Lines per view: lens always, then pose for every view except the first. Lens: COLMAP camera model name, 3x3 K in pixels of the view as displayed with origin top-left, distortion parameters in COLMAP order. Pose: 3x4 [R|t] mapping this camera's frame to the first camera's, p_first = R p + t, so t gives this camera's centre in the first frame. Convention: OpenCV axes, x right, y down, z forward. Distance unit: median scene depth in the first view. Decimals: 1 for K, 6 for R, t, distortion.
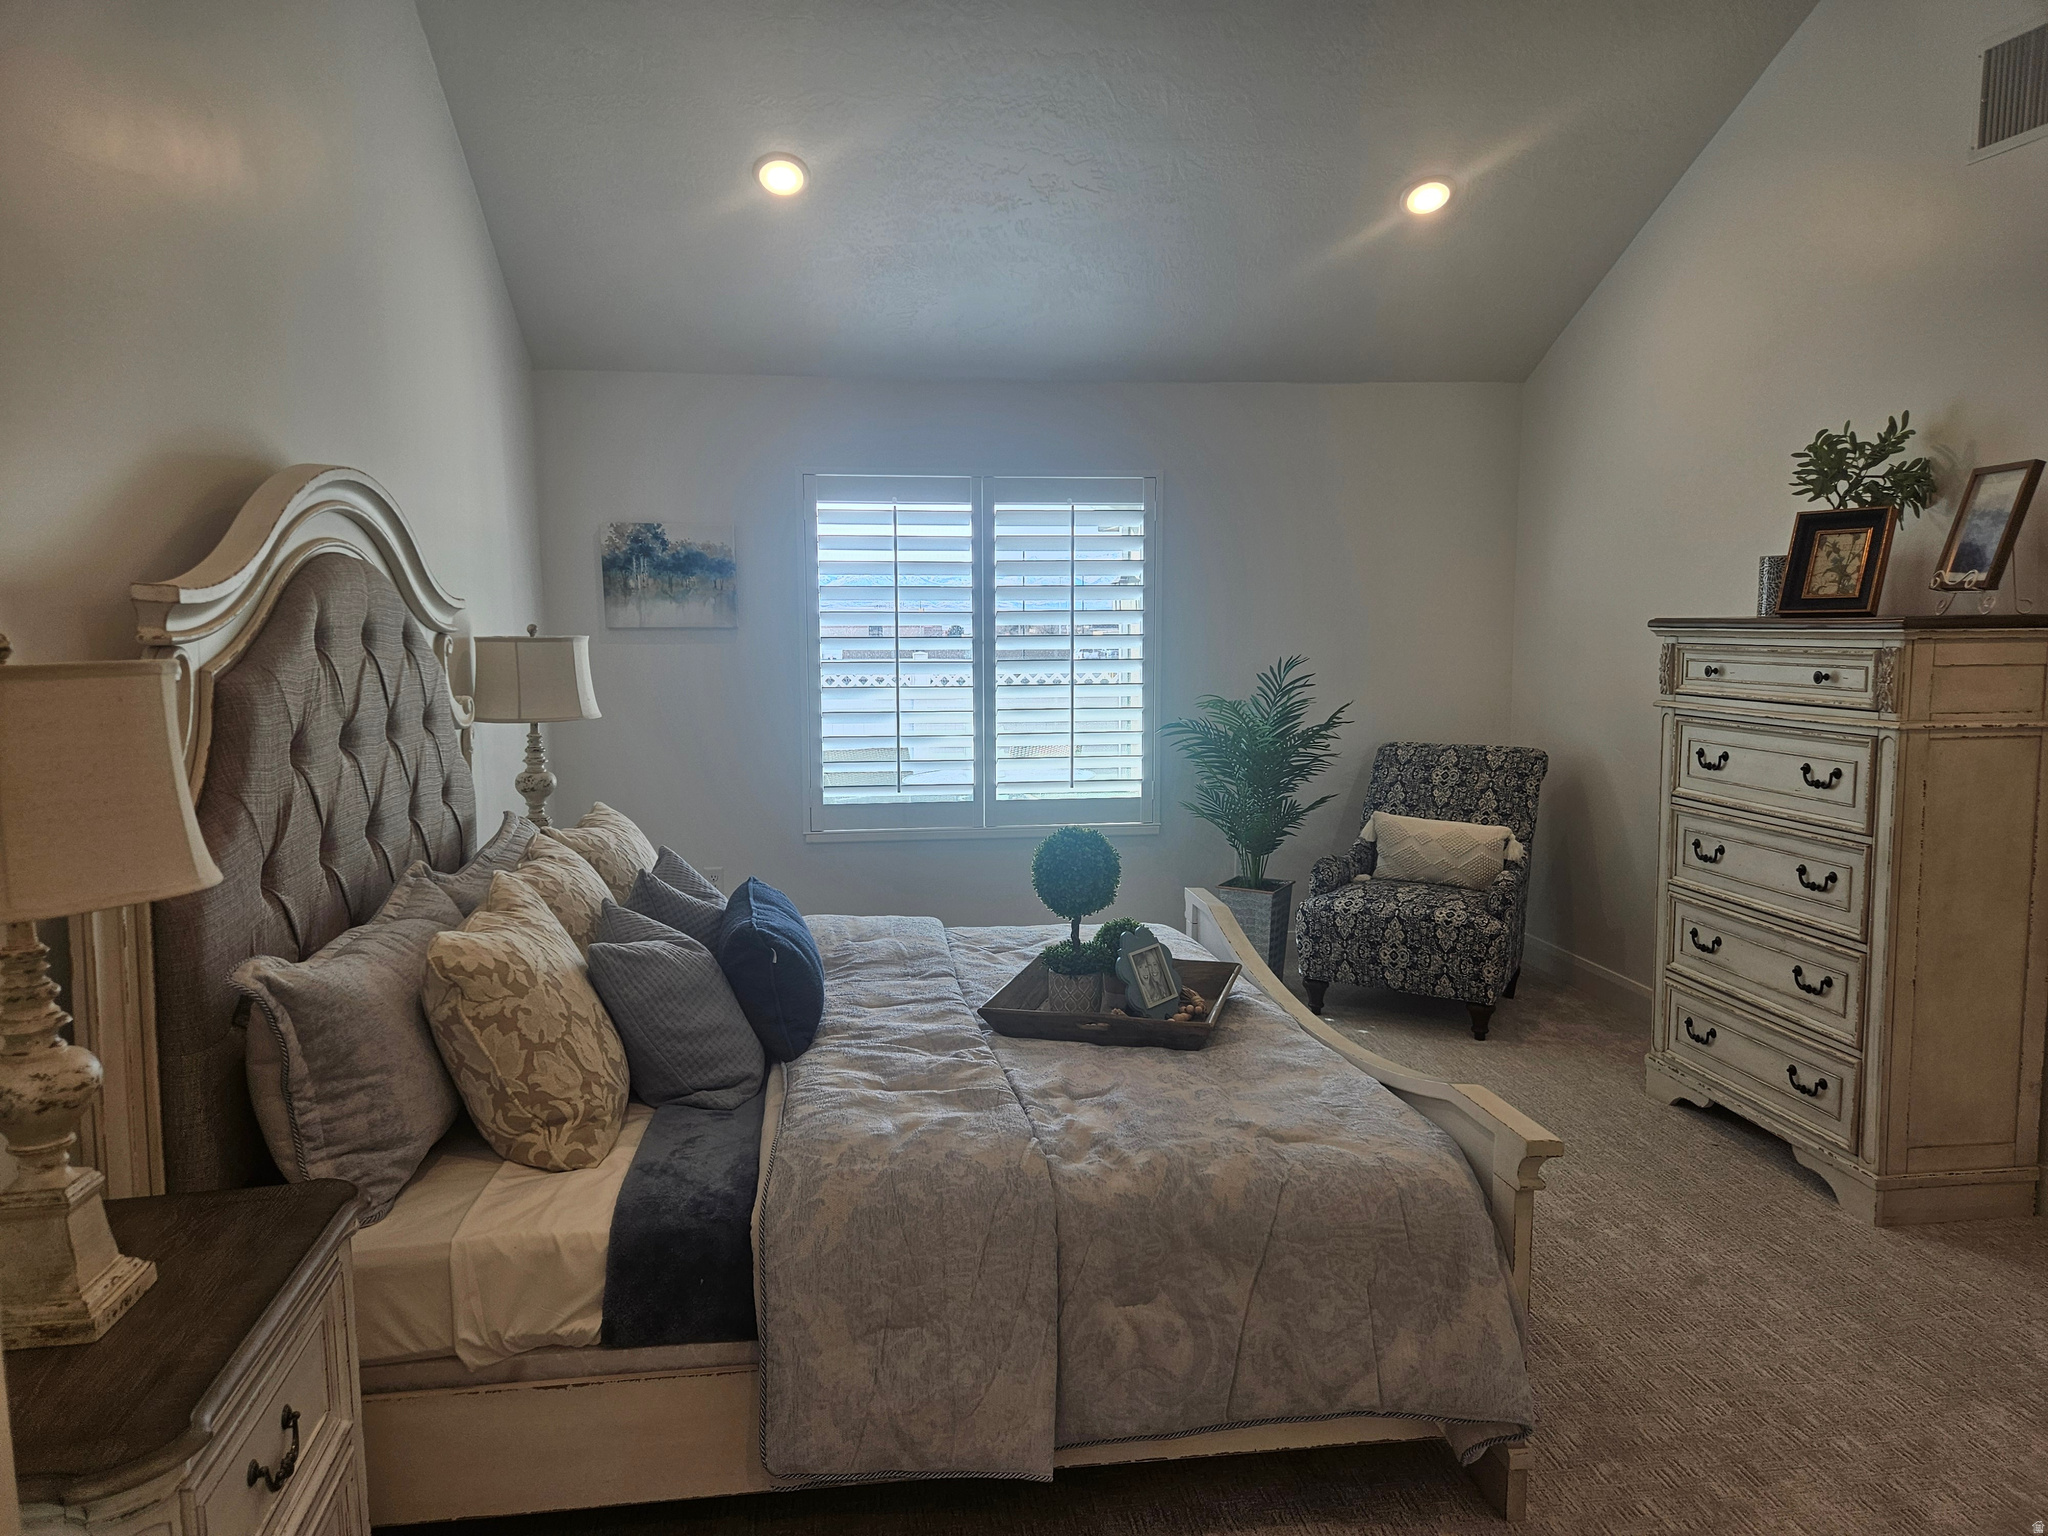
lens RADIAL K [[1375.8, 0, 957.1], [0, 1375.8, 760.2], [0, 0, 1]] dist [0.100296, -0.000511]
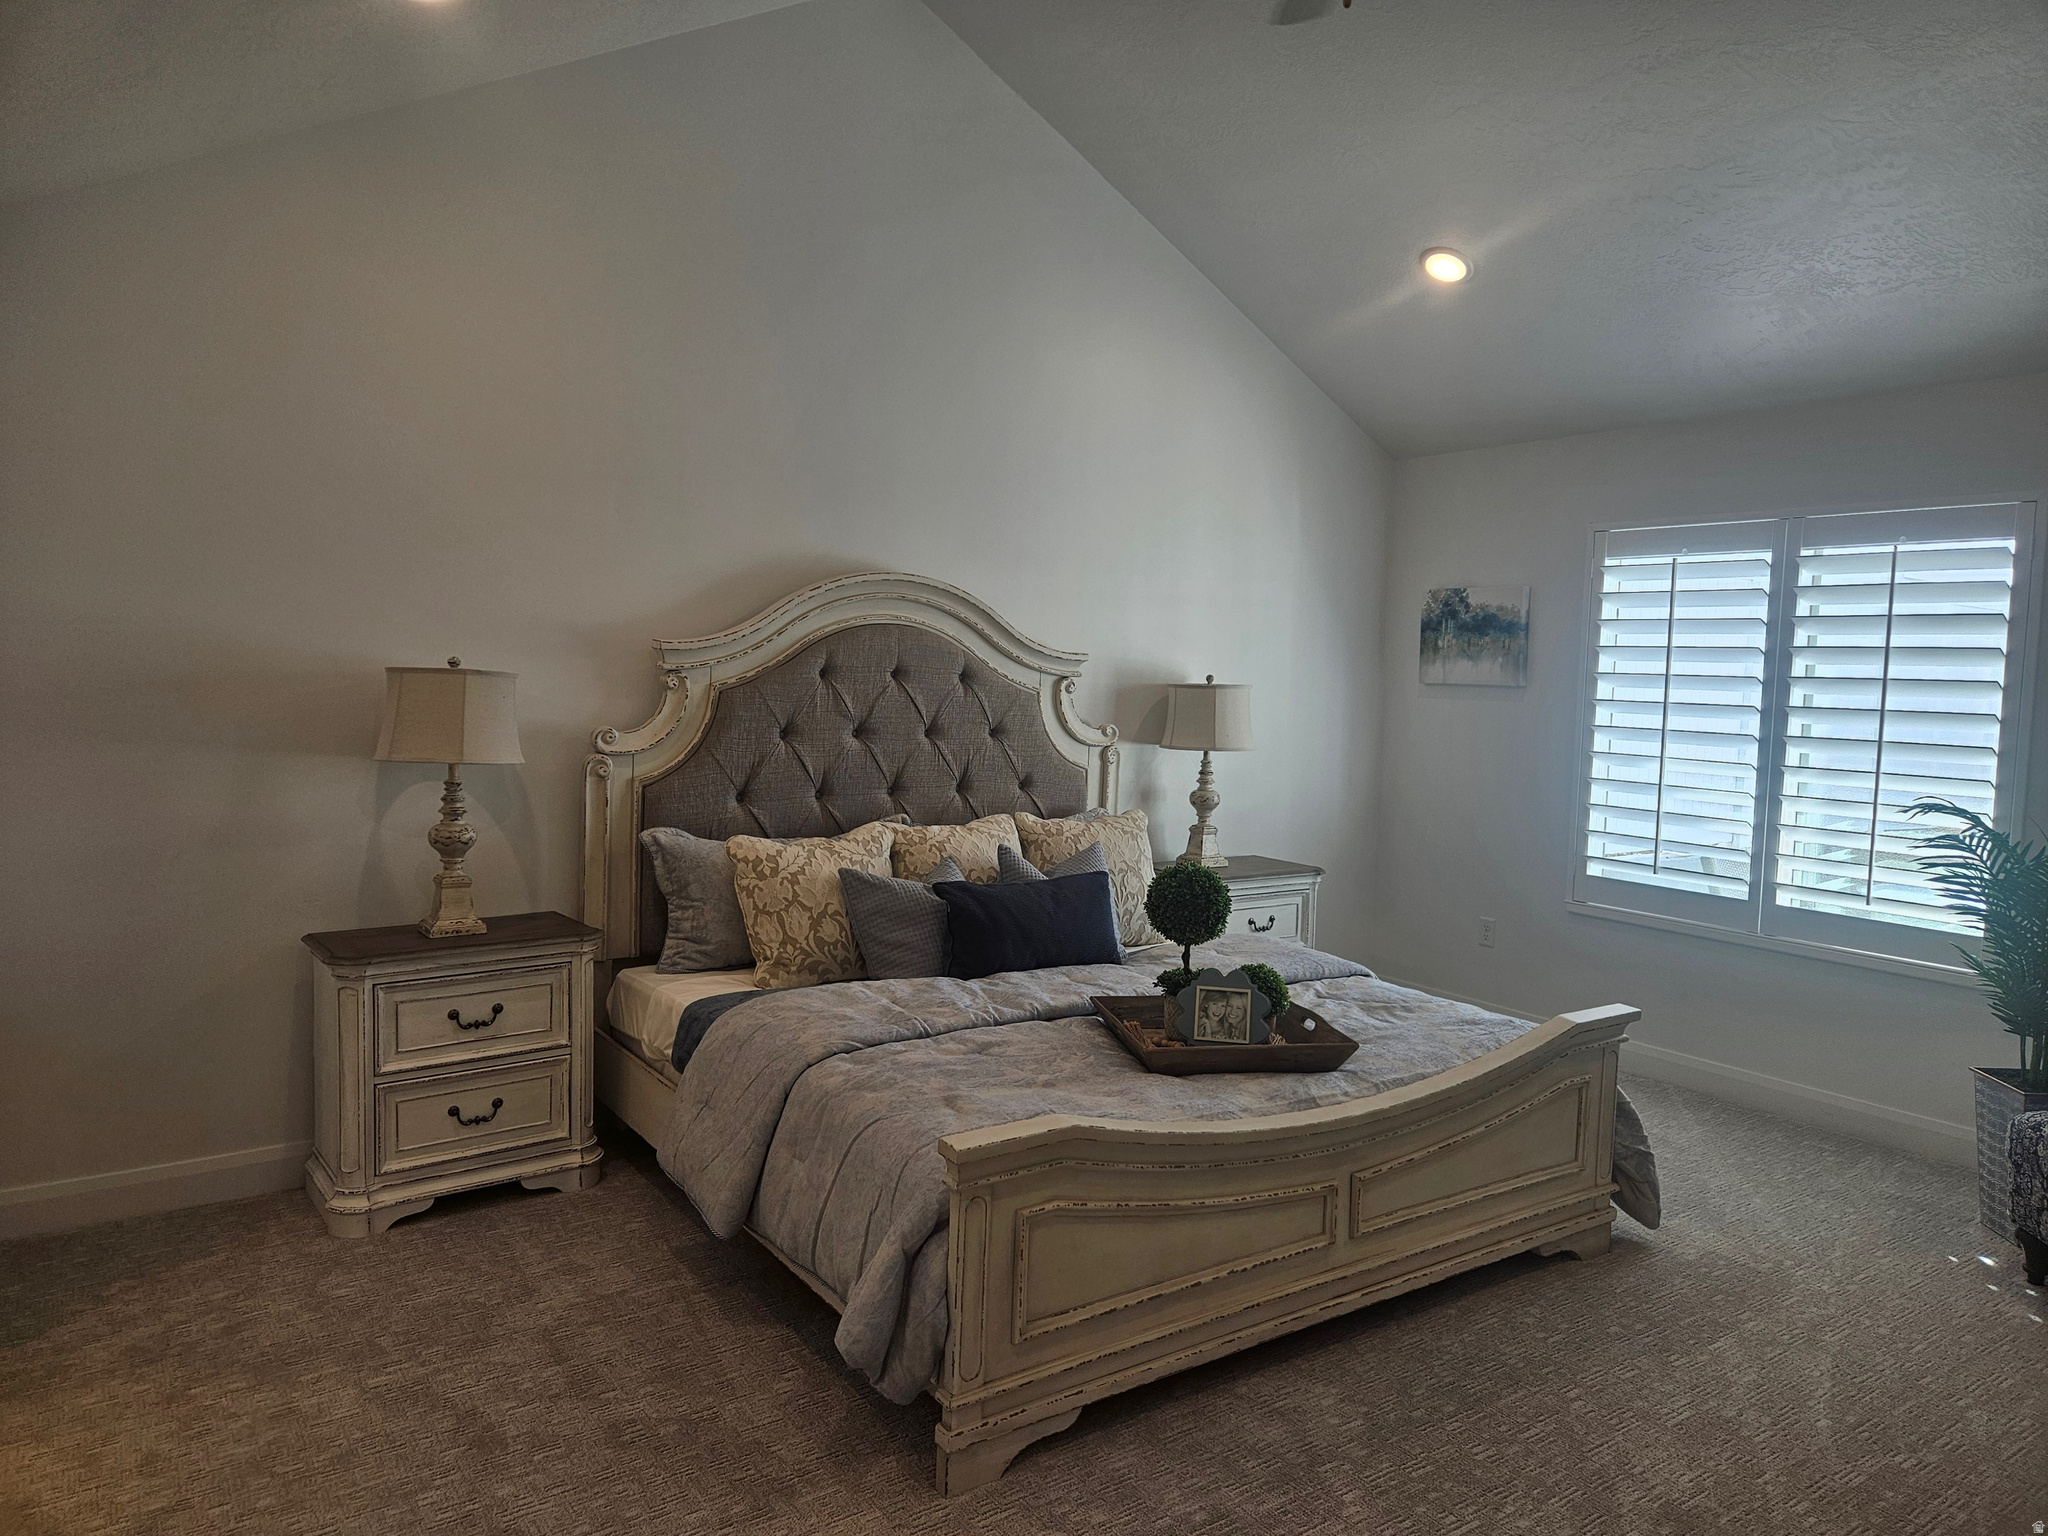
lens RADIAL K [[1366.0, 0, 1024.0], [0, 1366.0, 768.0], [0, 0, 1]] dist [0.016395, -0.002016]
pose [[0.454110, 0.087455, -0.886643, 0.578563], [-0.120854, 0.992019, 0.035951, -0.029157], [0.882711, 0.090829, 0.461055, 0.221352]]
